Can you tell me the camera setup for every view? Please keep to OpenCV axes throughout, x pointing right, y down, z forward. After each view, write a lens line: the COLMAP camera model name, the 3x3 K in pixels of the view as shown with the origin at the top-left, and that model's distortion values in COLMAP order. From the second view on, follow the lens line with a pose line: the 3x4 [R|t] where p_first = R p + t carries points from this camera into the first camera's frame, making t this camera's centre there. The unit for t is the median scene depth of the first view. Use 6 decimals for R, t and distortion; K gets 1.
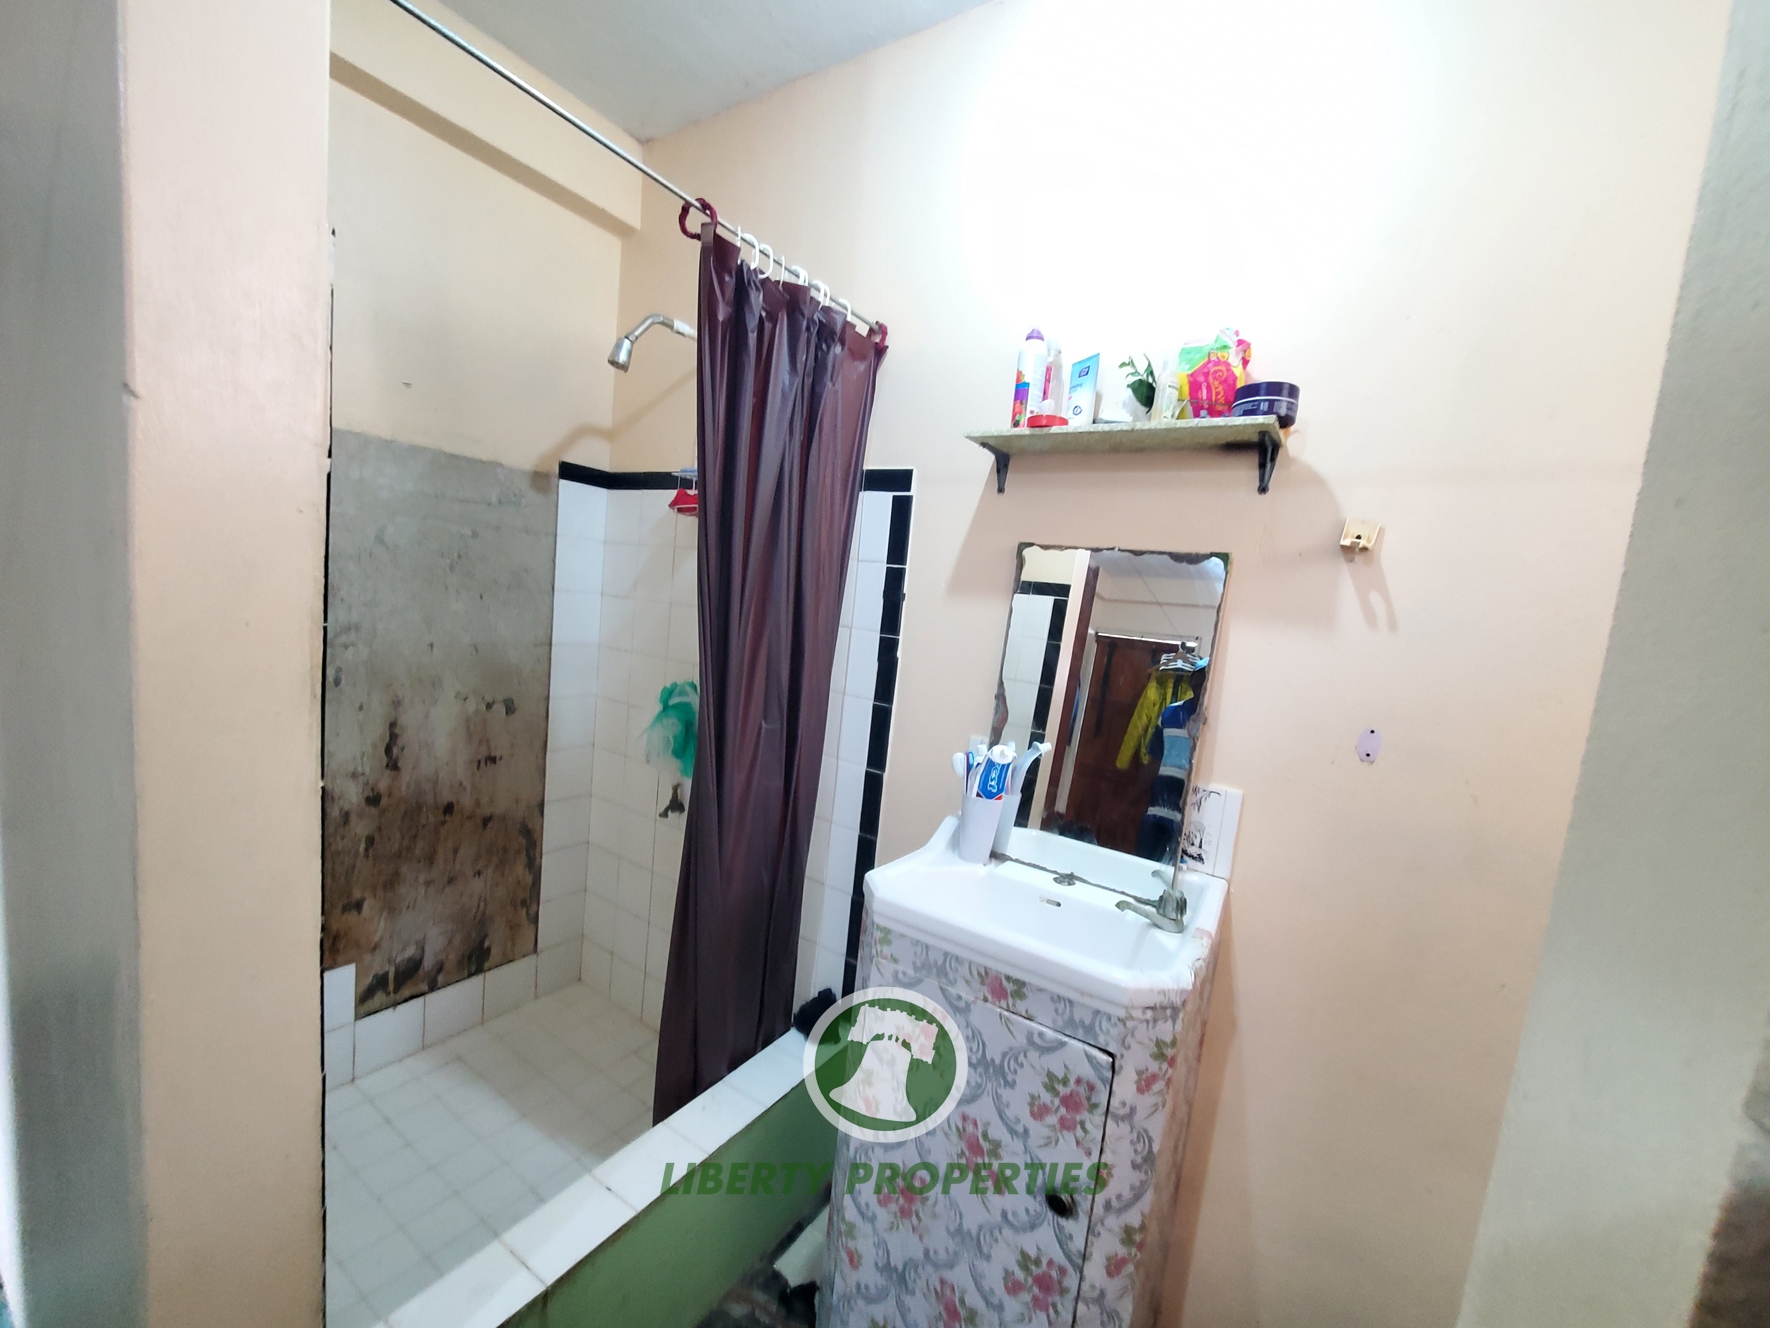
lens RADIAL K [[705.0, 0, 902.7], [0, 705.0, 677.7], [0, 0, 1]] dist [-0.000552, -0.000872]
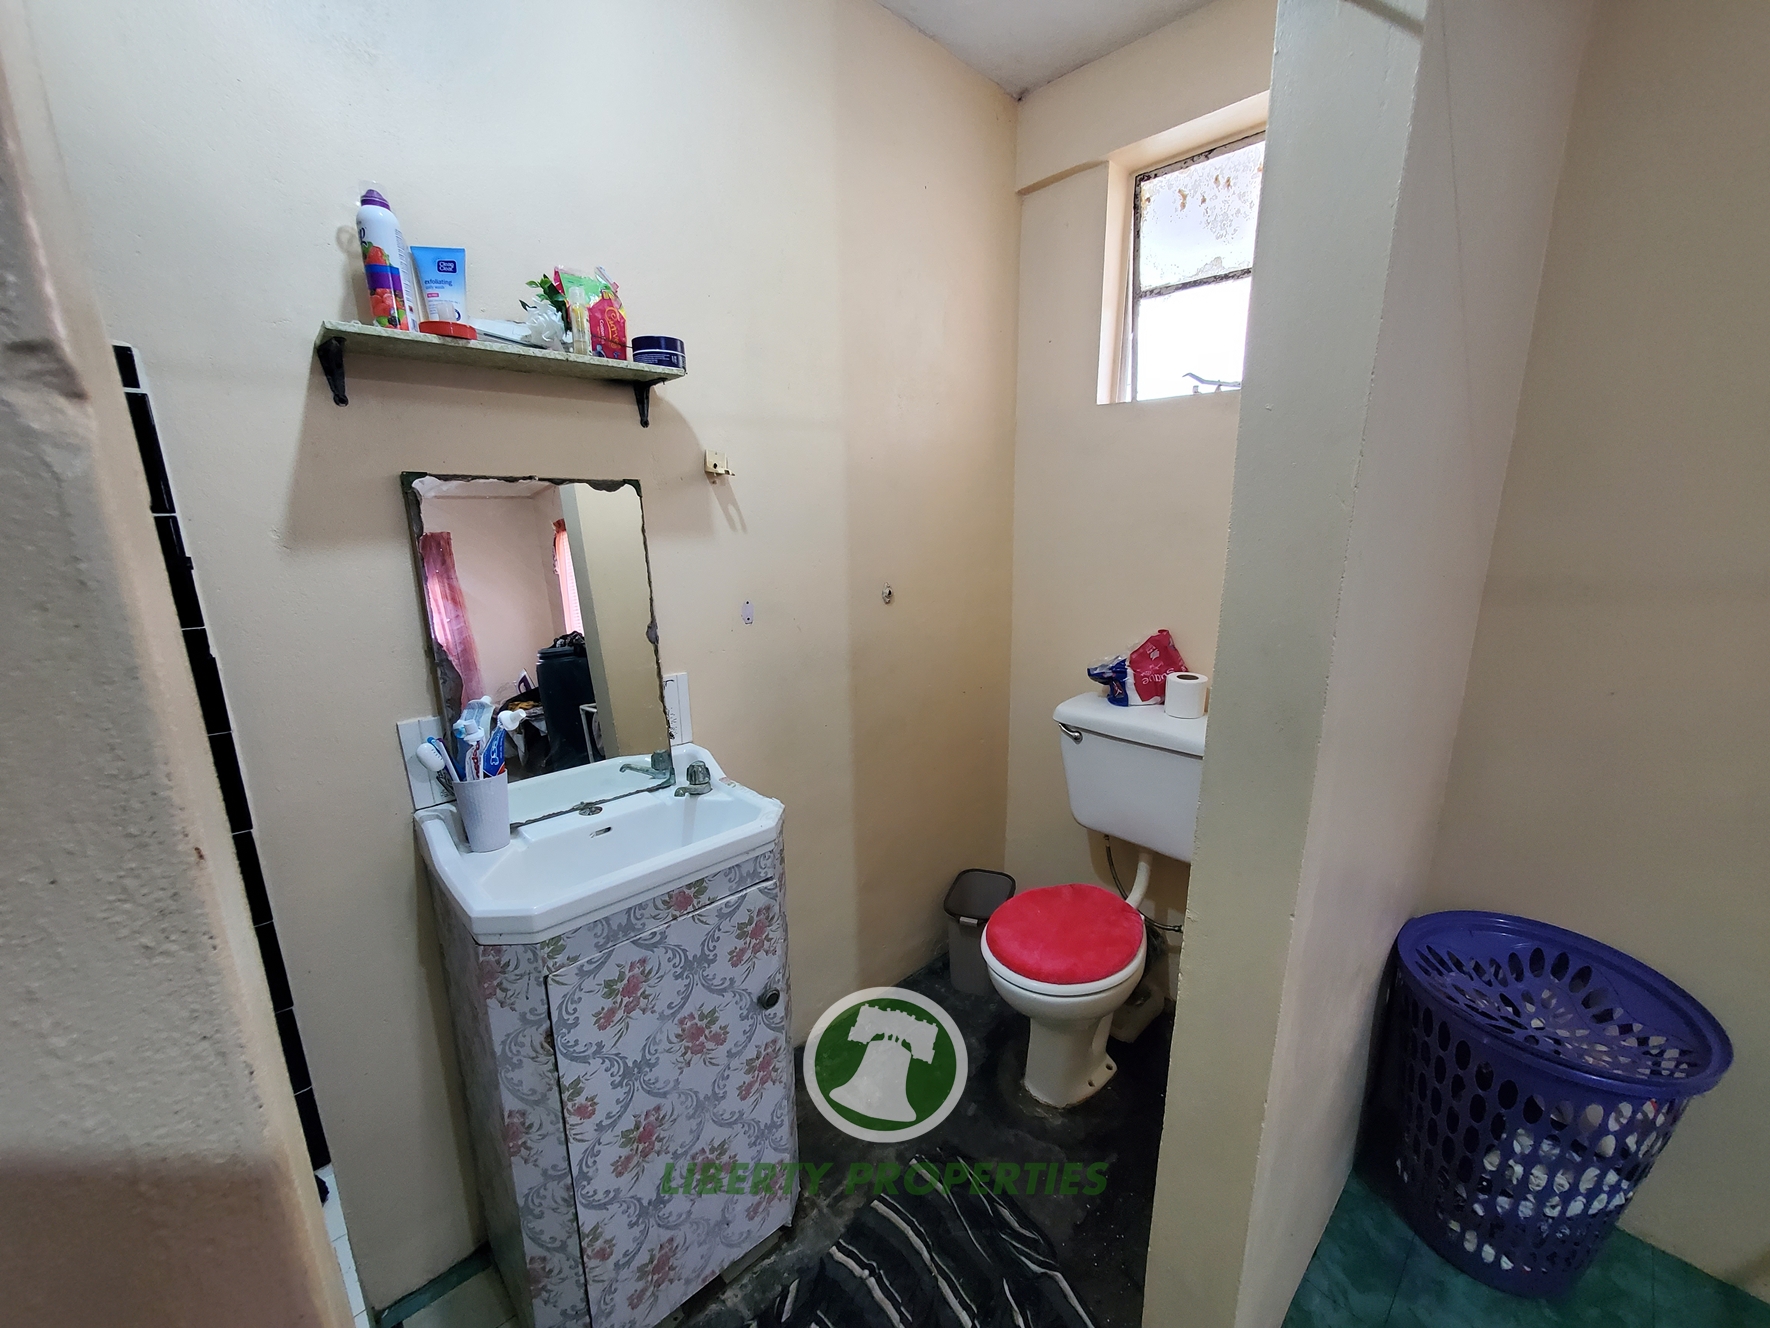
lens RADIAL K [[705.4, 0, 900.7], [0, 705.4, 671.8], [0, 0, 1]] dist [-0.002370, -0.000163]
pose [[0.229377, -0.315497, 0.920787, -0.646024], [0.132822, 0.947306, 0.291496, -0.169978], [-0.964233, 0.055439, 0.259195, 0.325174]]
